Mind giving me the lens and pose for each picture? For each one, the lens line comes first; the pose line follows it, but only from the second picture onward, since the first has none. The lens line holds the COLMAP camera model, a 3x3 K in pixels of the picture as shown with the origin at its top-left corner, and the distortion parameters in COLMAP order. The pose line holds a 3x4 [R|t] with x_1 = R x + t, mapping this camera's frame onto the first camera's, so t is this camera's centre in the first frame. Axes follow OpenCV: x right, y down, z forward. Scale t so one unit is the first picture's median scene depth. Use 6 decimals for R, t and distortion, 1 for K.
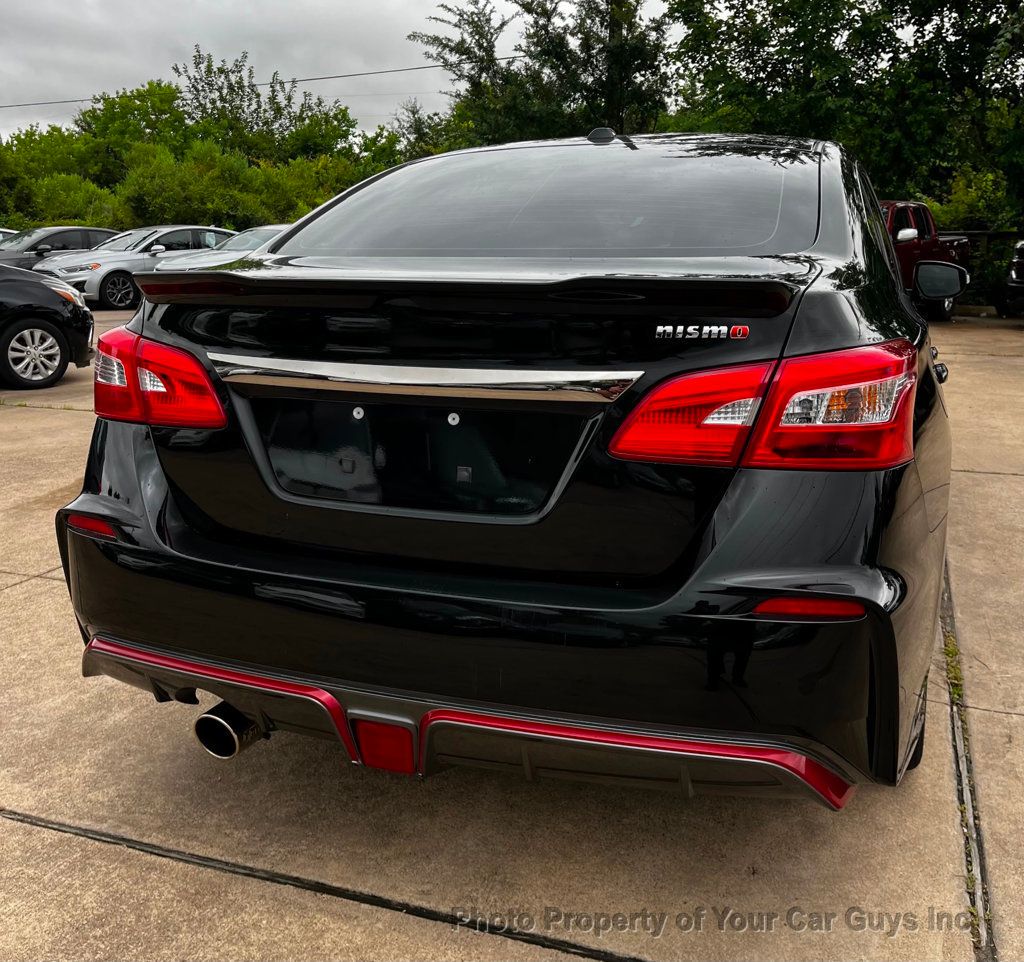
lens RADIAL K [[1054.5, 0, 511.0], [0, 1054.5, 437.7], [0, 0, 1]] dist [0.022954, 0.008749]
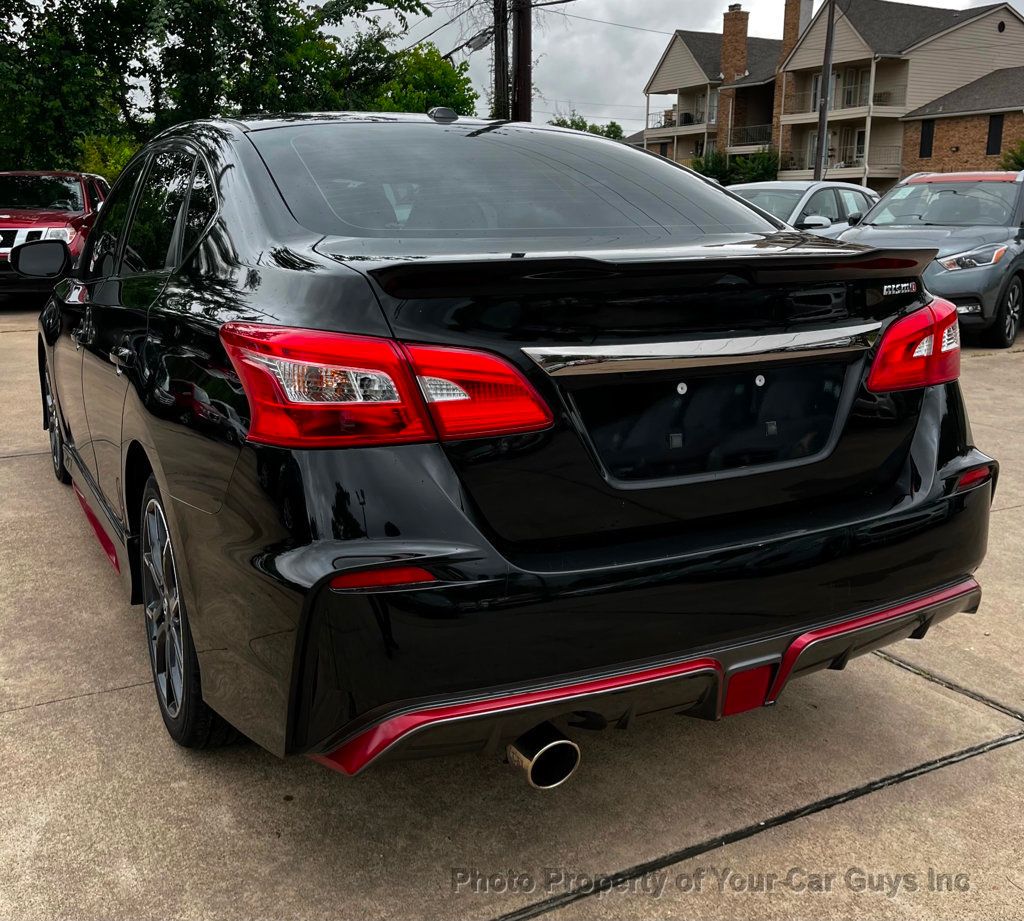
lens RADIAL K [[1051.1, 0, 512.8], [0, 1051.1, 420.0], [0, 0, 1]] dist [0.048370, -0.033018]
pose [[0.653415, -0.146920, 0.742606, -0.141874], [0.140222, 0.987499, 0.071991, -0.012515], [-0.743900, 0.057090, 0.665848, 0.060661]]
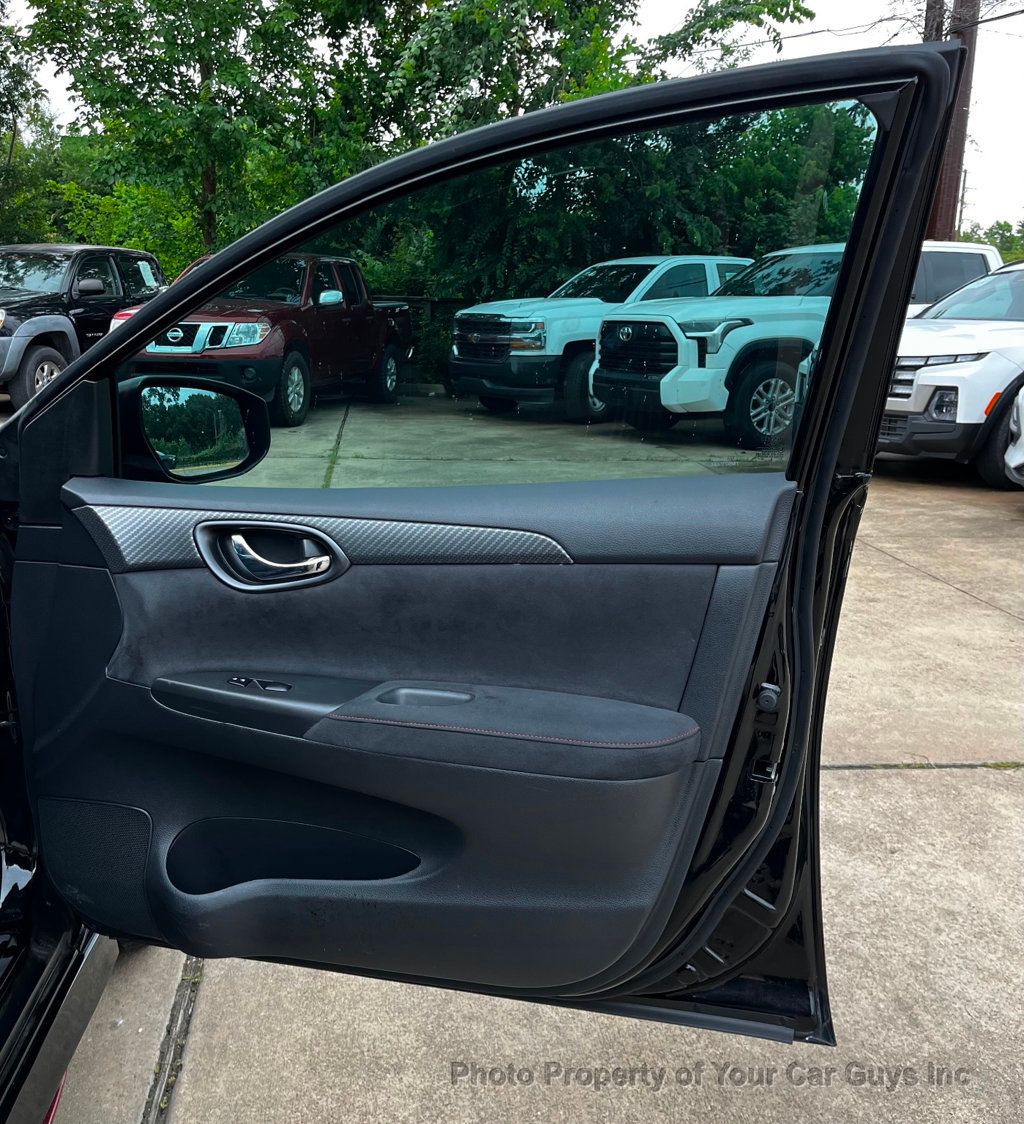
lens RADIAL K [[1057.8, 0, 500.2], [0, 1057.8, 563.1], [0, 0, 1]] dist [0.128198, -0.188256]
pose [[0.898597, -0.083485, 0.430760, 0.121968], [0.058836, 0.995792, 0.070256, -0.040341], [-0.434812, -0.037788, 0.899728, 0.205529]]
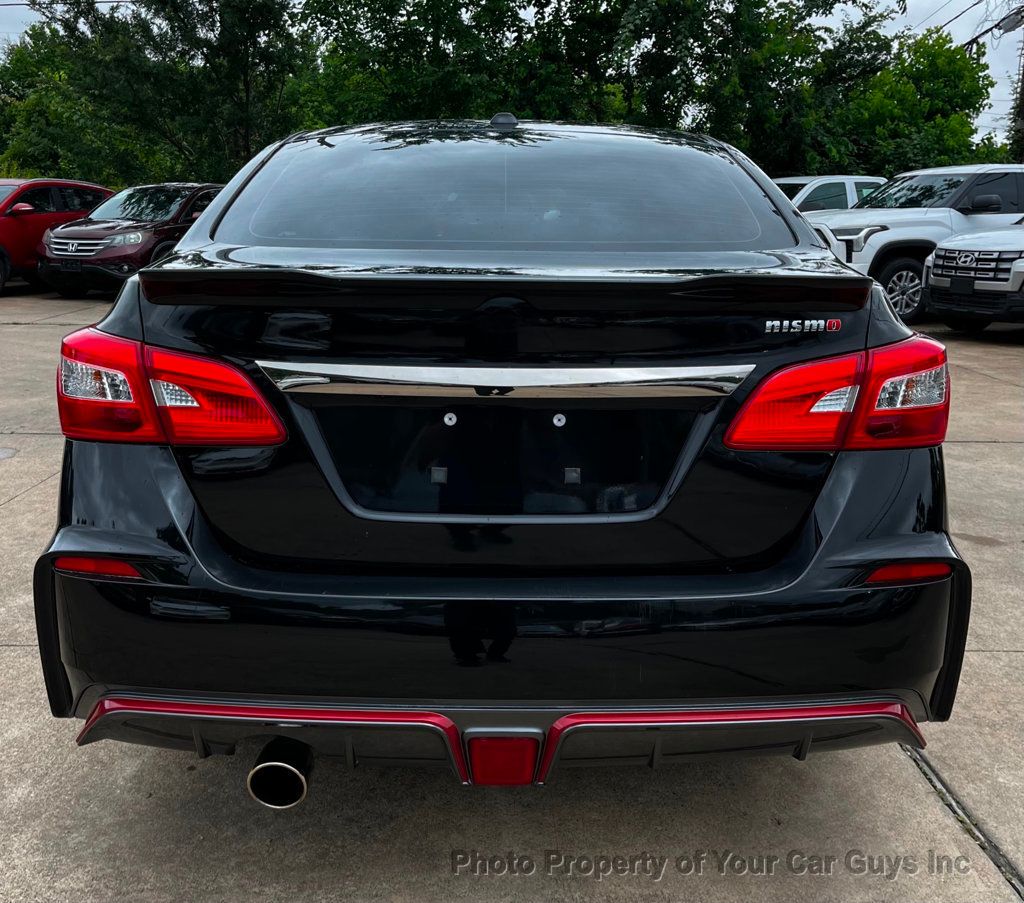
lens RADIAL K [[1092.1, 0, 512.0], [0, 1092.1, 451.5], [0, 0, 1]] dist [0.087048, -0.126936]
pose [[0.930400, -0.065431, 0.360660, -0.062310], [0.054611, 0.997701, 0.040123, -0.004262], [-0.362456, -0.017634, 0.931834, 0.008791]]
